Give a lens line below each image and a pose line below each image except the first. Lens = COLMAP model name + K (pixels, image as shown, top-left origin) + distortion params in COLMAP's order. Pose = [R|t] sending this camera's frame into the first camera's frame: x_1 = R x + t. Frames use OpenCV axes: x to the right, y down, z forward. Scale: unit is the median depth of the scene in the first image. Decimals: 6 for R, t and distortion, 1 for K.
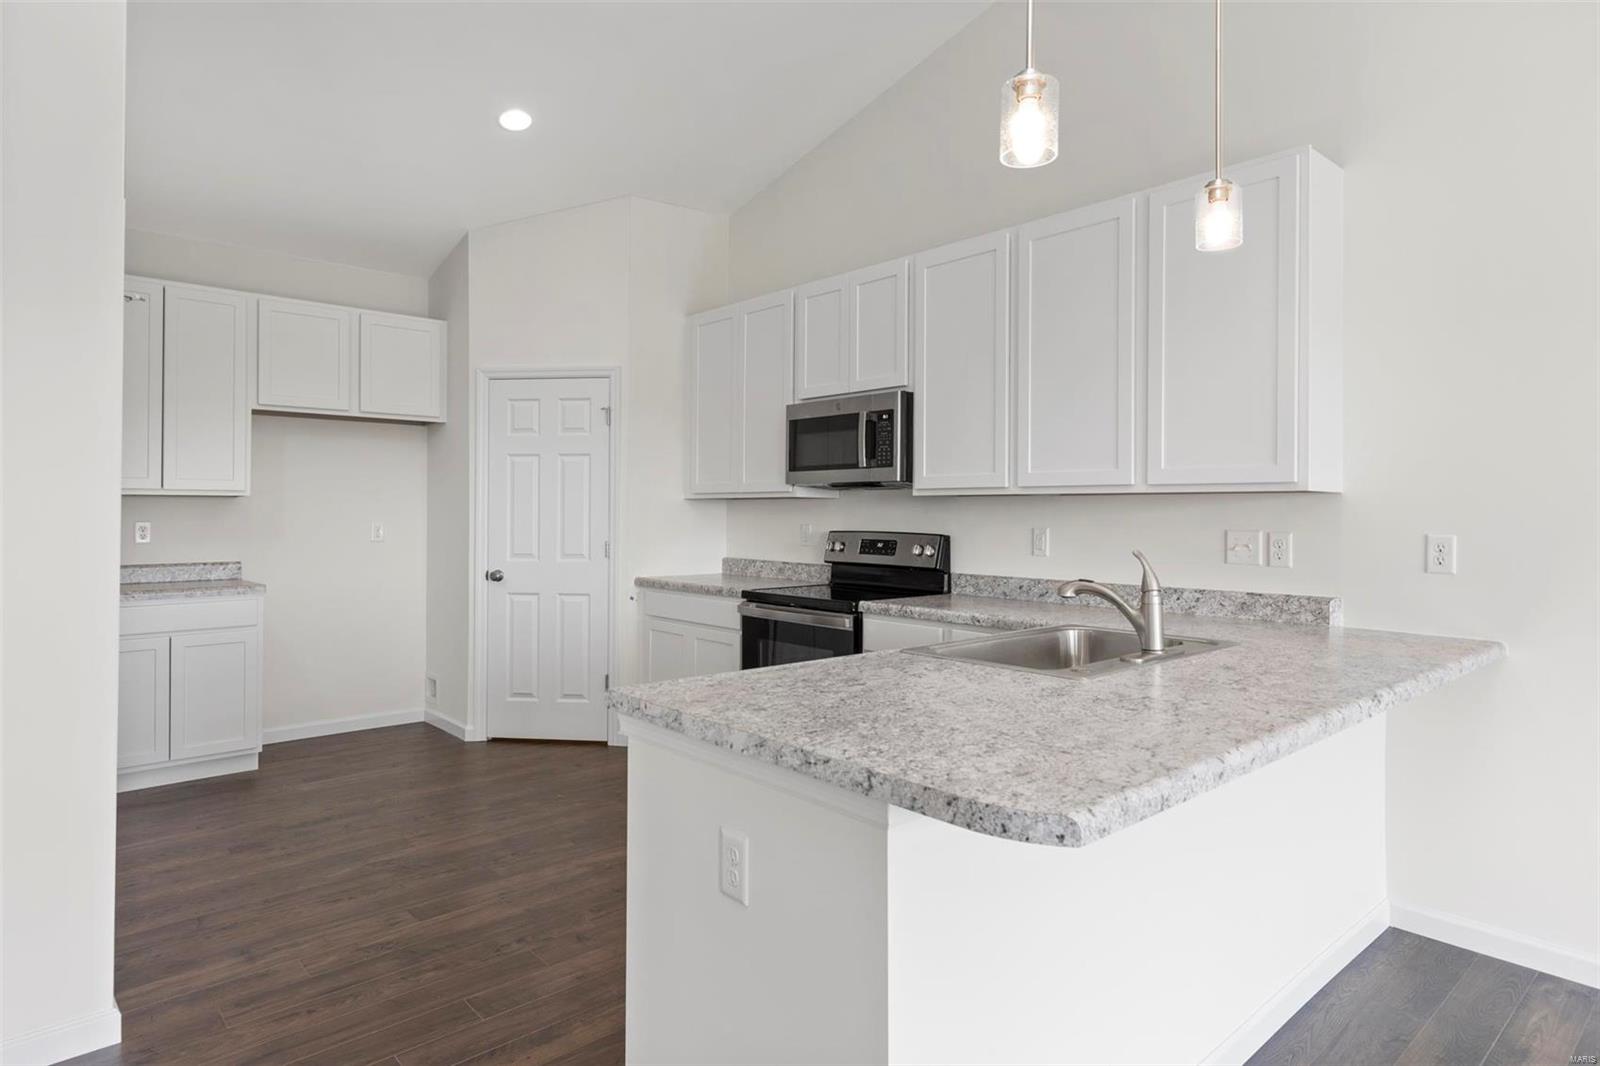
lens RADIAL K [[906.7, 0, 803.2], [0, 906.7, 504.5], [0, 0, 1]] dist [0.015209, 0.003235]
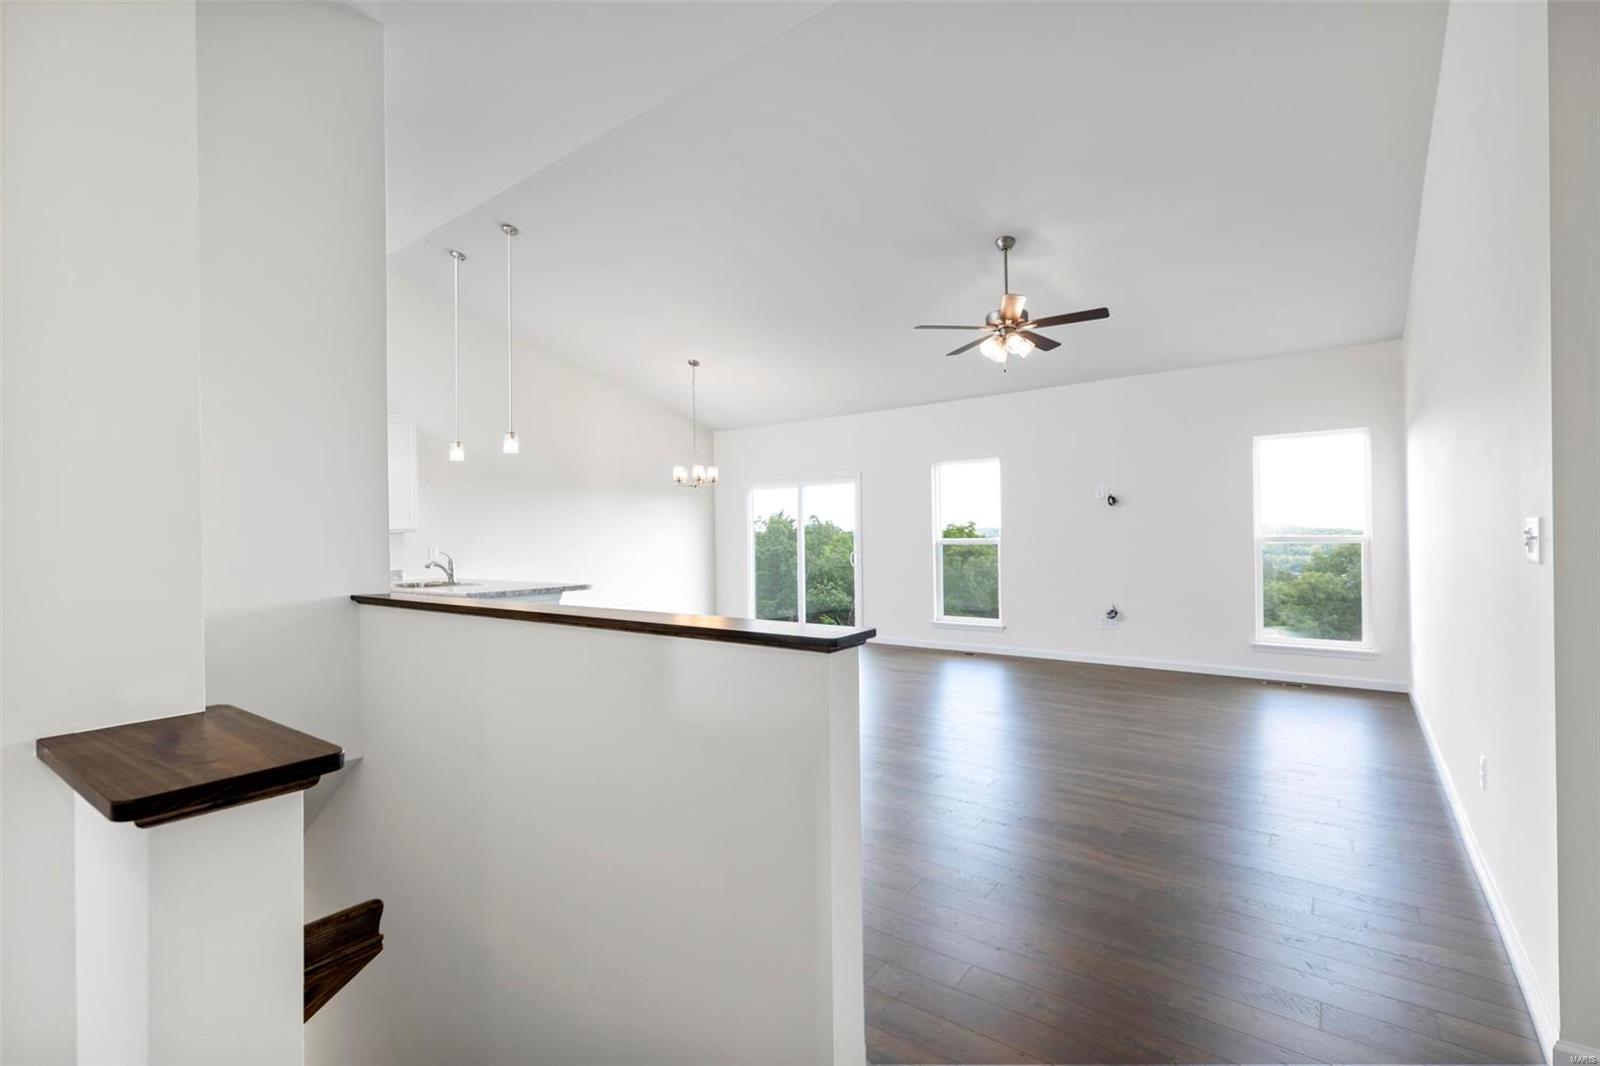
lens RADIAL K [[724.5, 0, 792.2], [0, 724.5, 529.7], [0, 0, 1]] dist [0.009862, -0.001019]
pose [[-0.185070, 0.005661, 0.982709, -1.271184], [0.009872, 0.999944, -0.003901, -0.002261], [-0.982676, 0.008980, -0.185115, 0.148371]]
